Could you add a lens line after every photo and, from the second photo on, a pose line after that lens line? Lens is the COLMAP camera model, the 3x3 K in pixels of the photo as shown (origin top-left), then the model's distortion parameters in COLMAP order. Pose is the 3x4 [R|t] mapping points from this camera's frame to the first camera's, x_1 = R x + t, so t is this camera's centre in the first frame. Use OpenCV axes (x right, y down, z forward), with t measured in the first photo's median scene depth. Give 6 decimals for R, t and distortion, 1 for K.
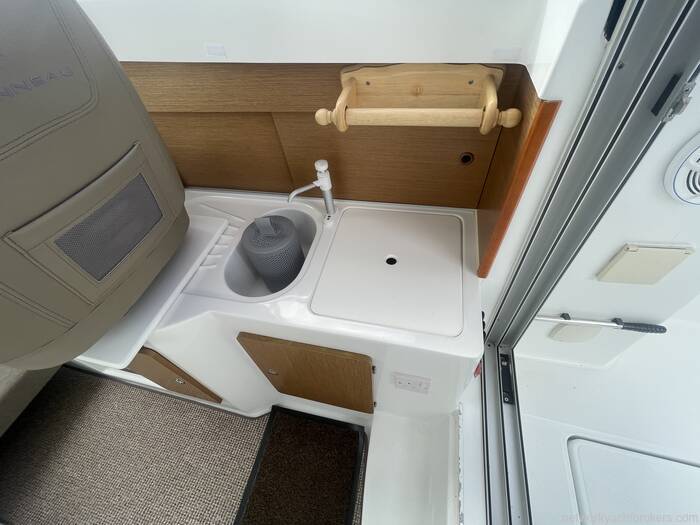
lens RADIAL K [[281.3, 0, 349.9], [0, 281.3, 263.4], [0, 0, 1]] dist [-0.003031, -0.000346]
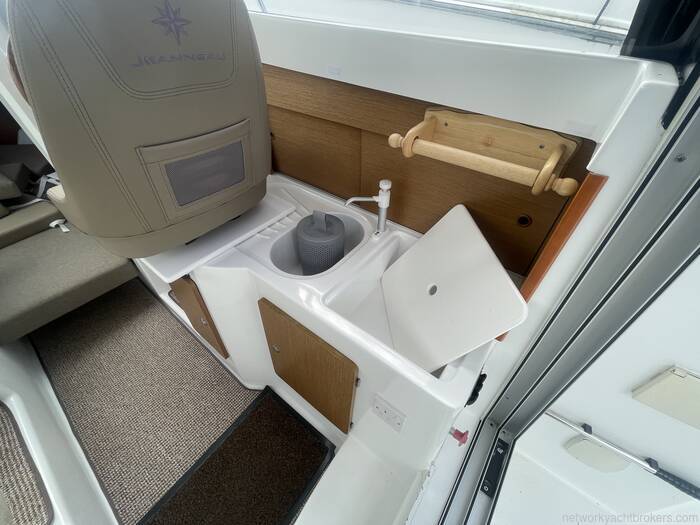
lens RADIAL K [[281.3, 0, 349.4], [0, 281.3, 263.6], [0, 0, 1]] dist [-0.003031, -0.000346]
pose [[0.904955, 0.358912, -0.228557, 0.131417], [-0.382125, 0.921788, -0.065481, 0.060835], [0.187179, 0.146595, 0.971326, -0.047007]]
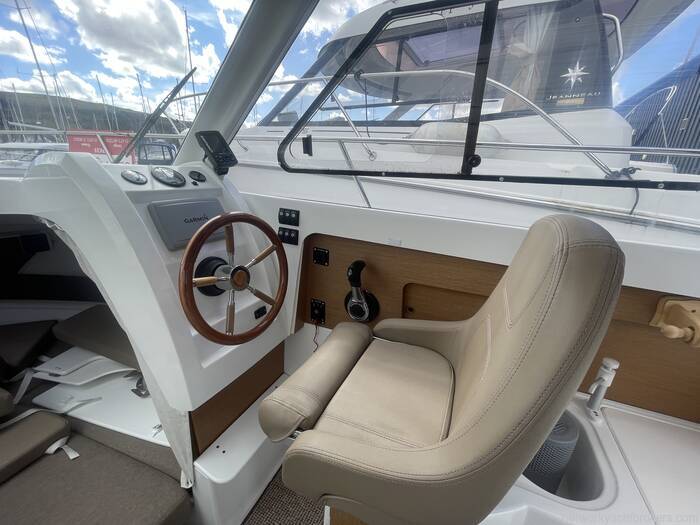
lens RADIAL K [[281.3, 0, 350.6], [0, 281.3, 265.7], [0, 0, 1]] dist [-0.003031, -0.000346]
pose [[0.973350, 0.177016, -0.145790, -0.952855], [-0.227377, 0.827620, -0.513171, 0.114564], [0.029819, 0.532645, 0.845813, -0.127167]]
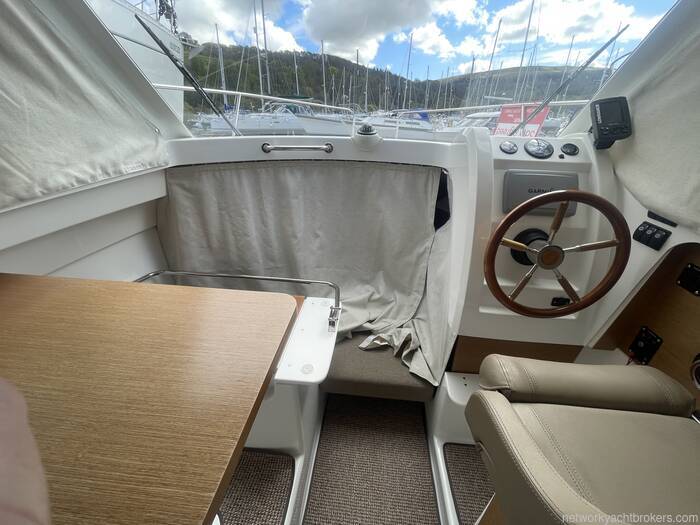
lens RADIAL K [[281.3, 0, 348.9], [0, 281.3, 264.7], [0, 0, 1]] dist [-0.003031, -0.000346]
pose [[0.140613, 0.528655, -0.837109, -0.685203], [-0.791947, 0.567483, 0.225352, 0.075086], [0.594179, 0.631259, 0.498462, -0.176272]]
